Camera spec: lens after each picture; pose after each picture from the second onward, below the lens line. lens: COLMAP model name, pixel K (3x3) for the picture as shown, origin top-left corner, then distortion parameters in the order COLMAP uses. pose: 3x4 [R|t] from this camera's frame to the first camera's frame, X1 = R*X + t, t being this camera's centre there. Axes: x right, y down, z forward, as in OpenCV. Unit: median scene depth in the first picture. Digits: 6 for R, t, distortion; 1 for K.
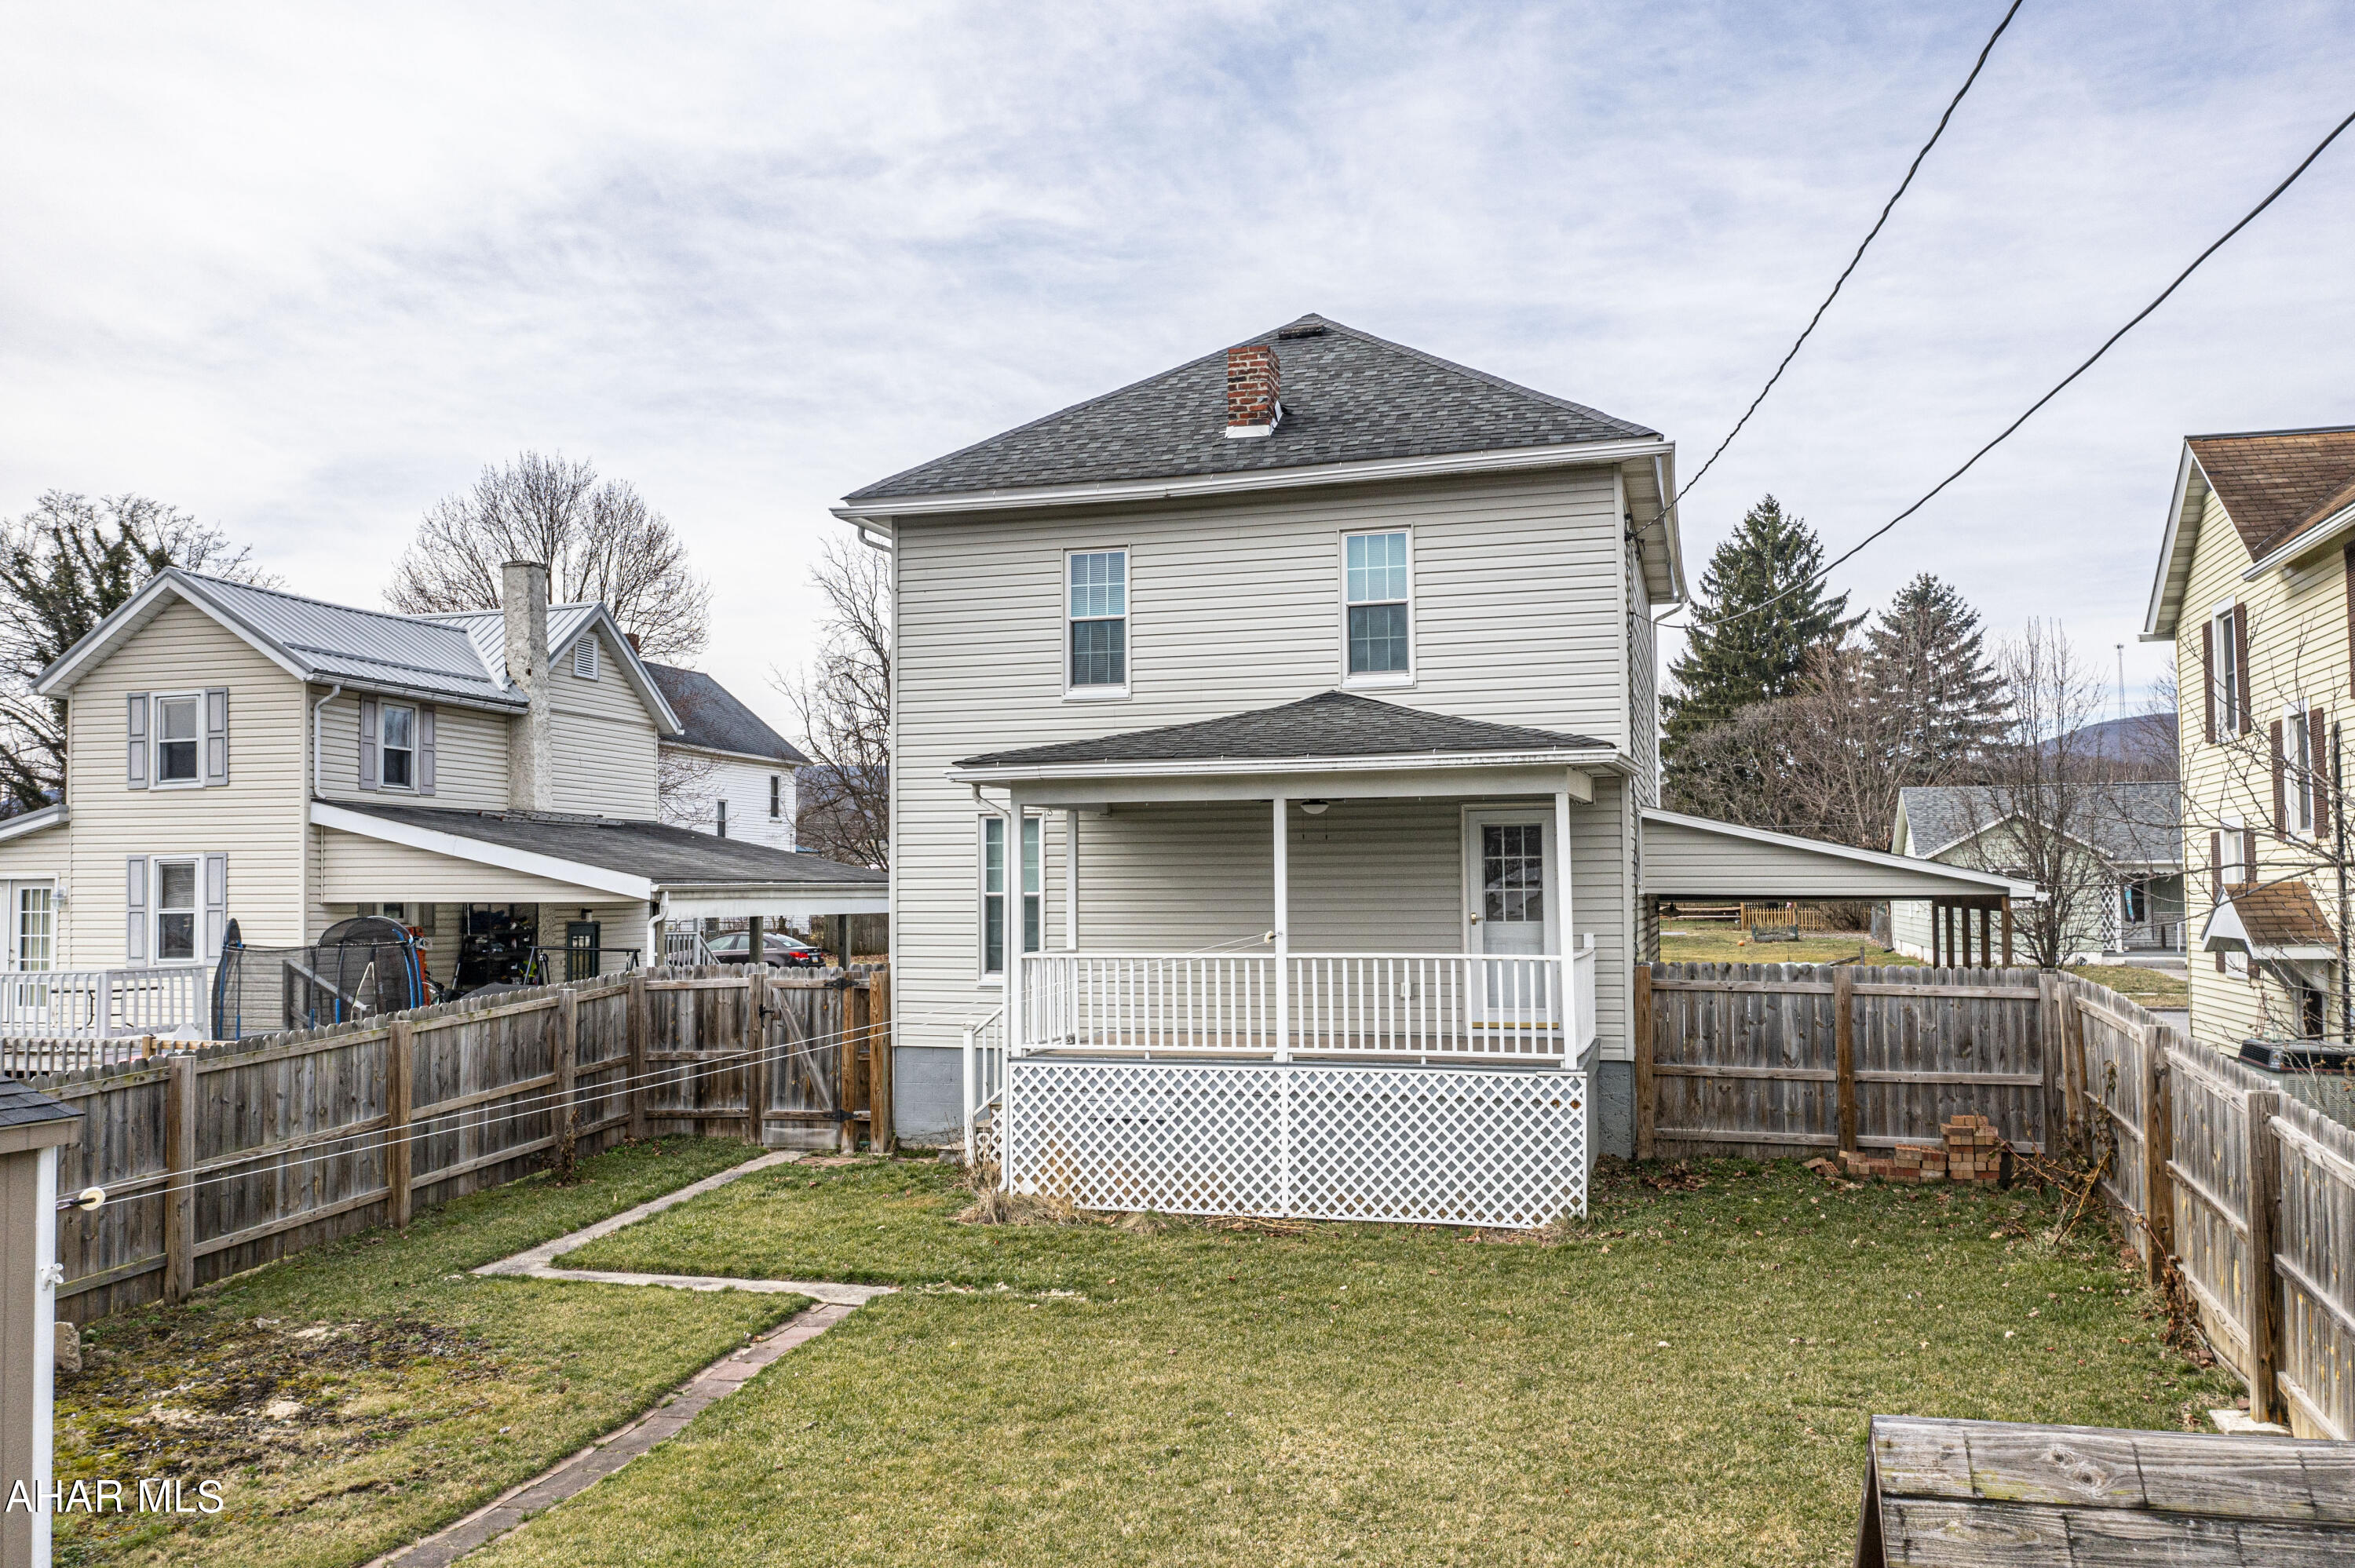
lens RADIAL K [[1847.3, 0, 1172.5], [0, 1847.3, 797.8], [0, 0, 1]] dist [-0.025241, 0.001205]
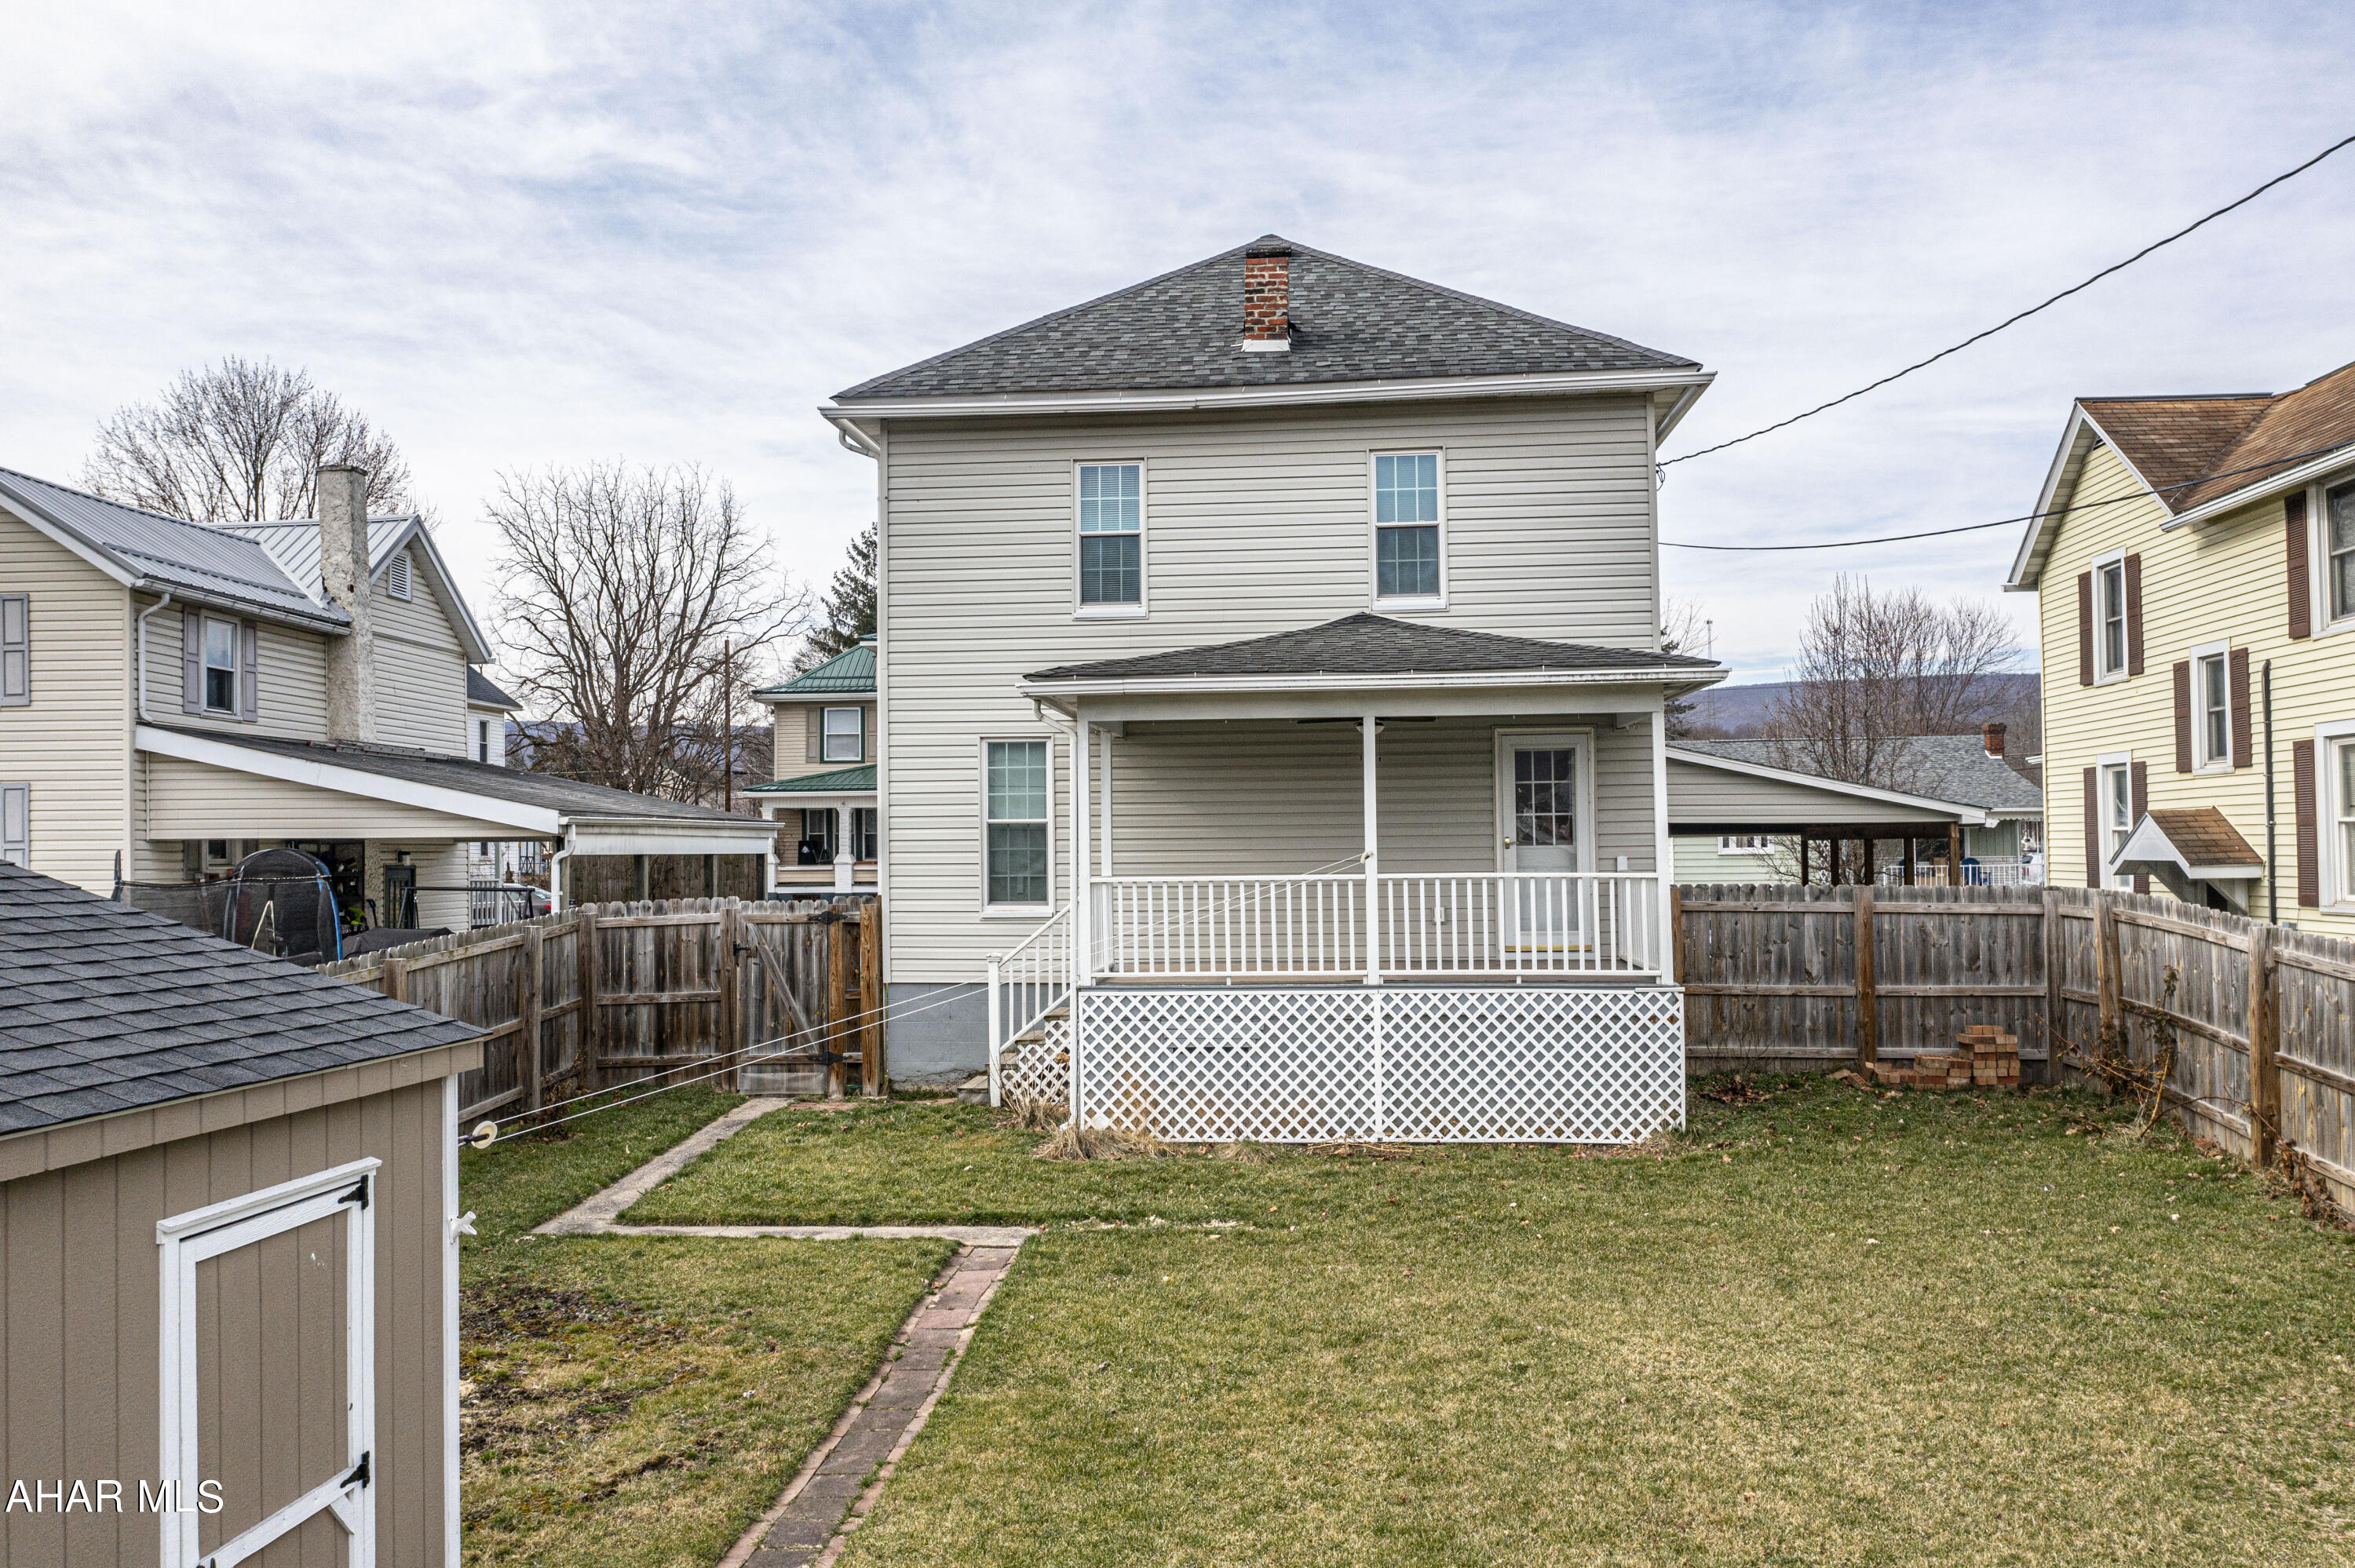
lens RADIAL K [[1847.3, 0, 1162.3], [0, 1847.3, 772.2], [0, 0, 1]] dist [-0.025241, 0.001205]
pose [[0.980572, 0.005451, 0.196084, -0.217606], [-0.006323, 0.999973, 0.003826, 0.025073], [-0.196057, -0.004991, 0.980580, 0.057655]]
